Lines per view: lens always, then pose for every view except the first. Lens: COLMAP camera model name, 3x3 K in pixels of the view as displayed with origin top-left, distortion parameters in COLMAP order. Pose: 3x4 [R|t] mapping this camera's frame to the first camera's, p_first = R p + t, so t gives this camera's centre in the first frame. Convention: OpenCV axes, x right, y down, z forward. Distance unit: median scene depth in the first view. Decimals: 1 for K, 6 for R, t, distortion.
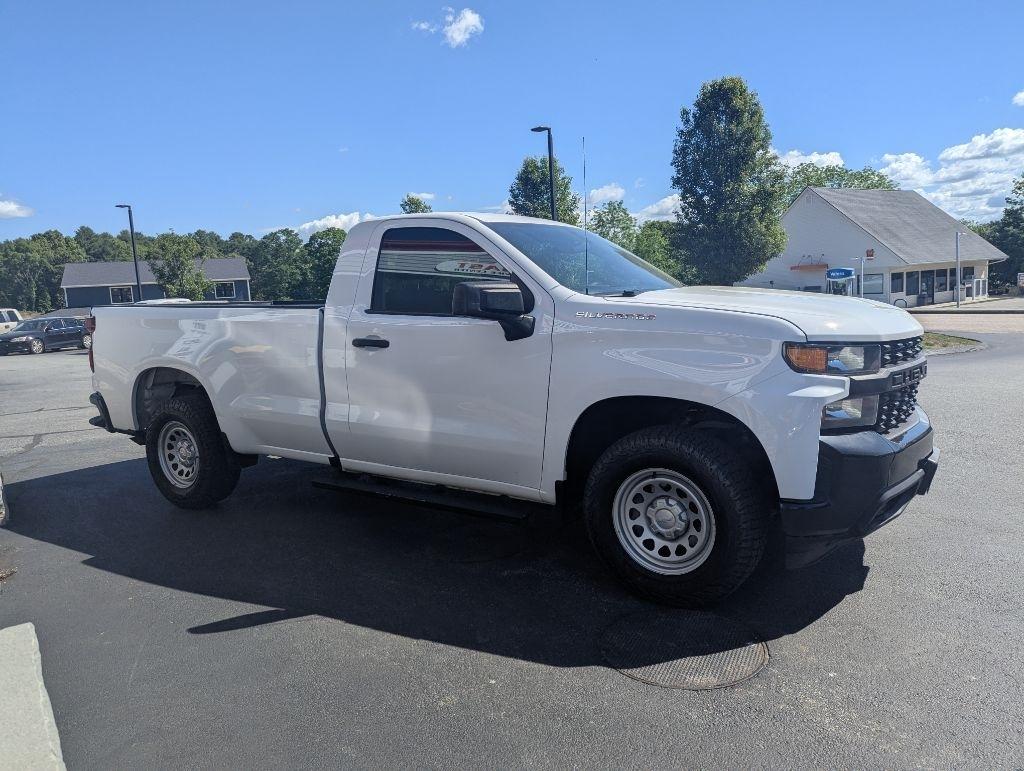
lens RADIAL K [[721.3, 0, 517.4], [0, 721.3, 383.2], [0, 0, 1]] dist [0.058578, -0.051932]
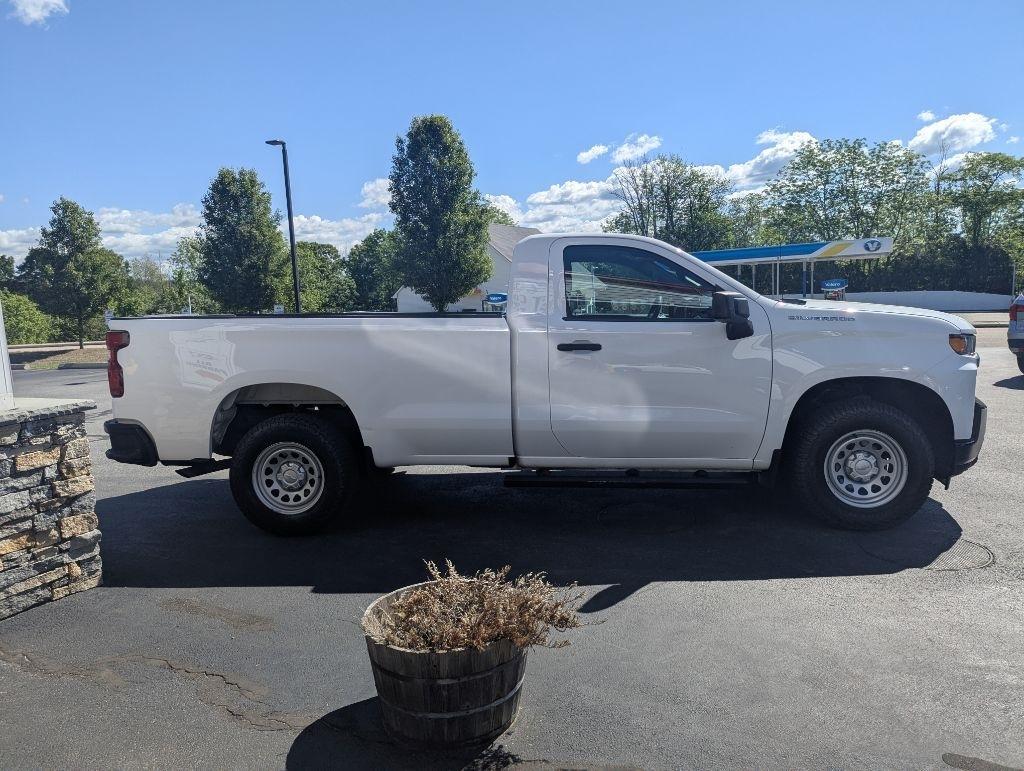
lens RADIAL K [[721.3, 0, 508.3], [0, 721.3, 383.6], [0, 0, 1]] dist [0.058578, -0.051932]
pose [[0.883629, -0.042690, 0.466236, -0.629476], [0.056440, 0.998285, -0.015560, 0.008811], [-0.464772, 0.040064, 0.884523, 0.057211]]
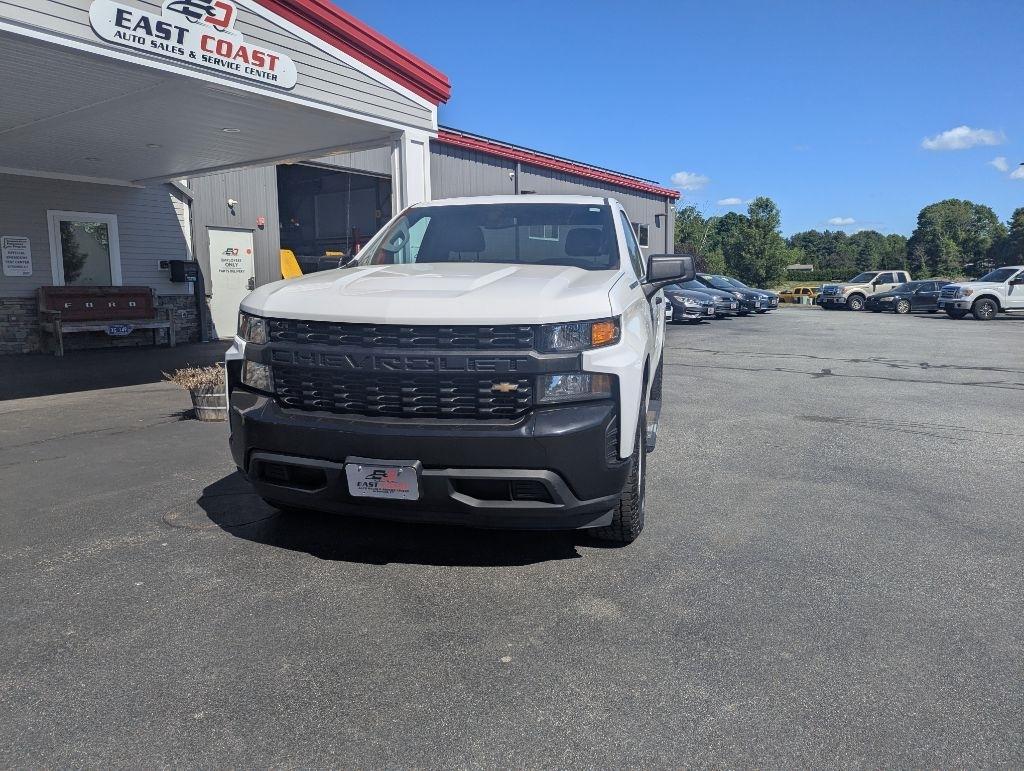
lens RADIAL K [[721.3, 0, 507.2], [0, 721.3, 376.7], [0, 0, 1]] dist [0.058578, -0.051932]
pose [[0.319749, 0.170679, -0.932003, 0.940617], [-0.132249, 0.982053, 0.134473, -0.093058], [0.938227, 0.080259, 0.336583, 0.561995]]
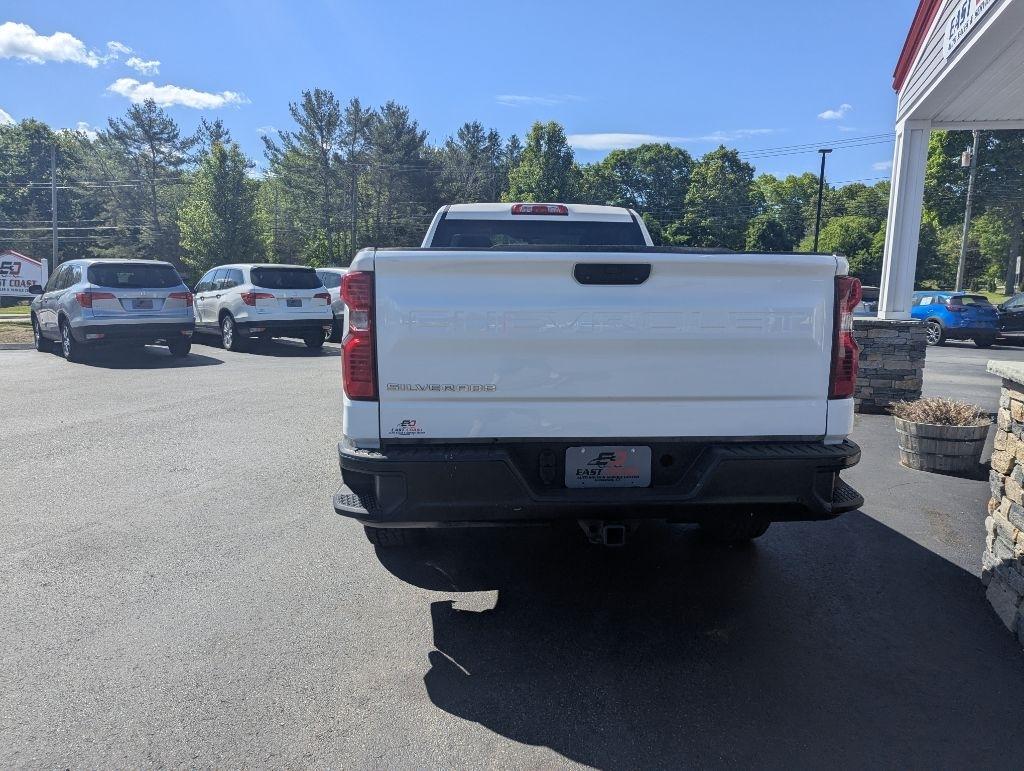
lens RADIAL K [[721.3, 0, 530.9], [0, 721.3, 379.1], [0, 0, 1]] dist [0.058578, -0.051932]
pose [[-0.601026, -0.066425, 0.796465, -0.904915], [0.110429, 0.980080, 0.165070, -0.138021], [-0.791564, 0.187164, -0.581718, 1.572815]]
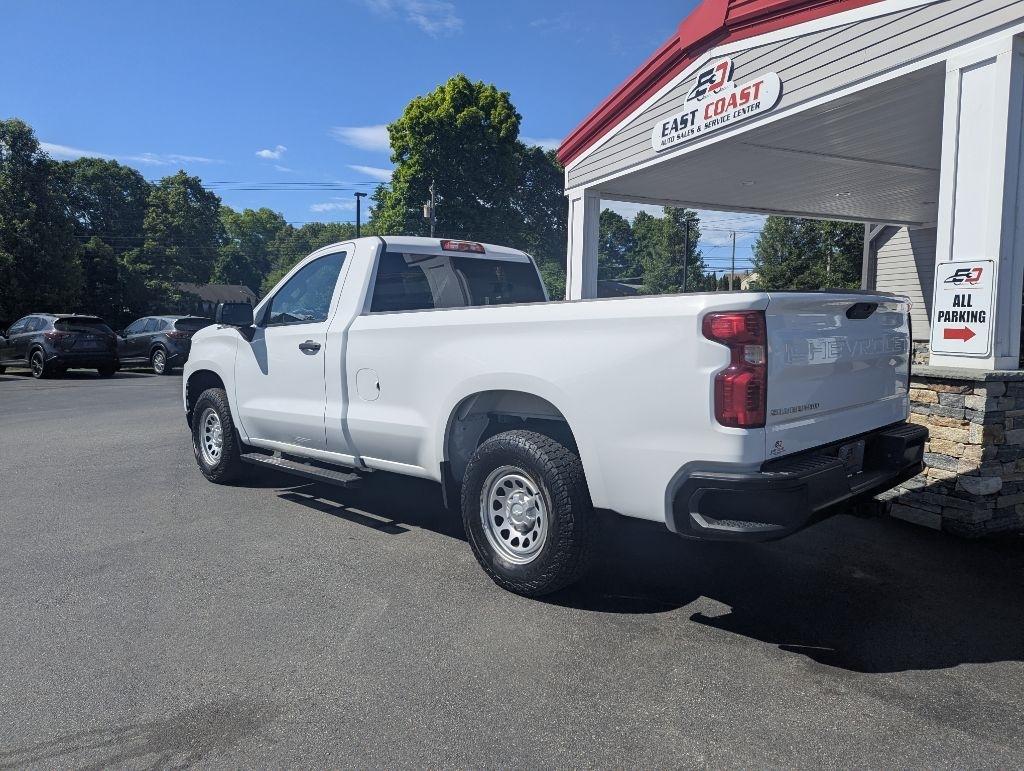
lens RADIAL K [[721.3, 0, 529.9], [0, 721.3, 378.4], [0, 0, 1]] dist [0.058578, -0.051932]
pose [[-0.976529, 0.029433, 0.213365, -0.409770], [0.070548, 0.979682, 0.187740, -0.202470], [-0.203504, 0.198386, -0.958764, 1.913693]]
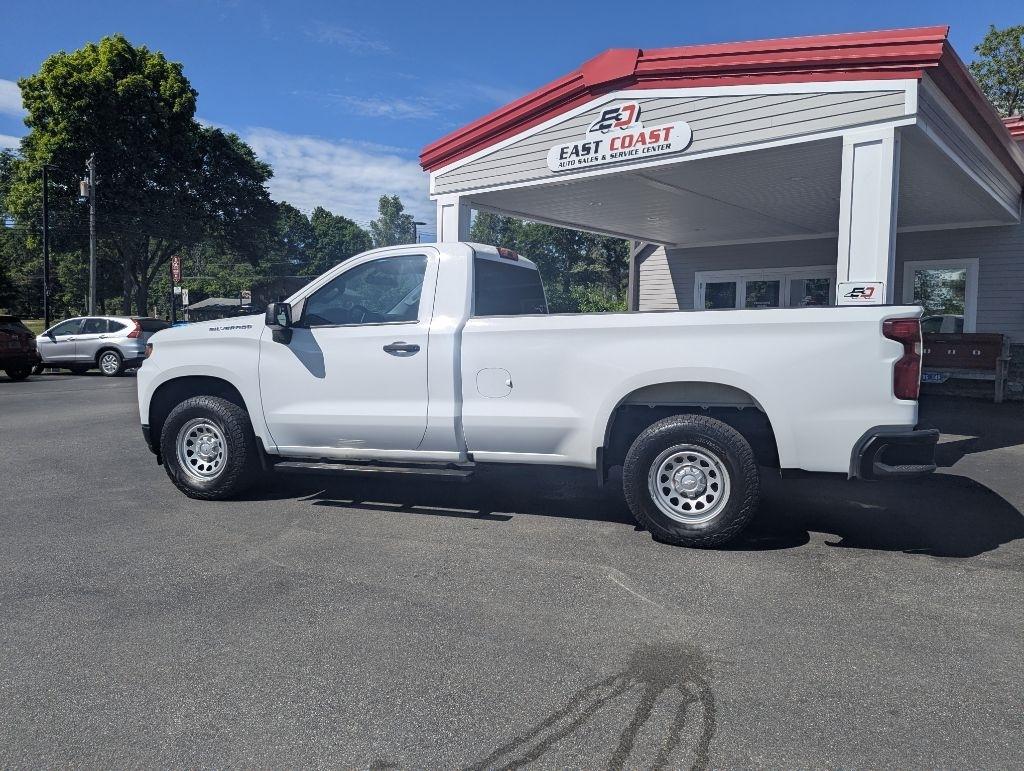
lens RADIAL K [[721.3, 0, 529.5], [0, 721.3, 379.1], [0, 0, 1]] dist [0.058578, -0.051932]
pose [[-0.971520, 0.059379, -0.229397, 0.109611], [0.010626, 0.978037, 0.208160, -0.241296], [0.236719, 0.199794, -0.950813, 2.009747]]
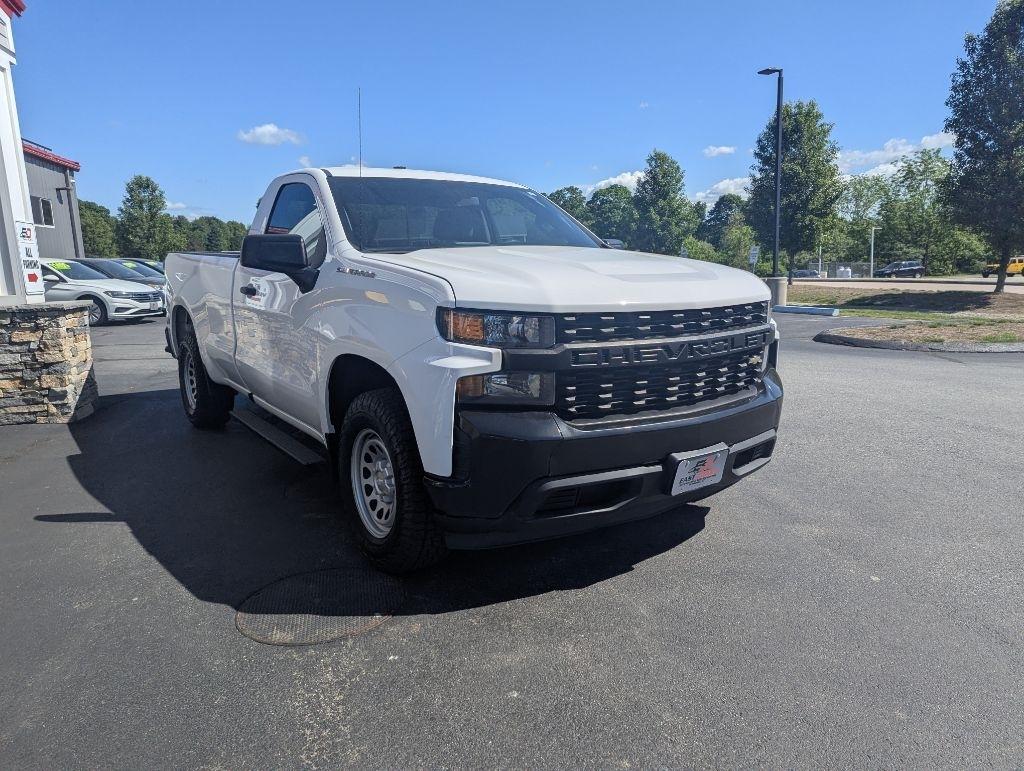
lens RADIAL K [[721.3, 0, 529.3], [0, 721.3, 383.3], [0, 0, 1]] dist [0.058578, -0.051932]
pose [[0.929932, 0.090745, -0.356359, 0.452498], [-0.070392, 0.995081, 0.069701, -0.017398], [0.360931, -0.039733, 0.931746, 0.099752]]
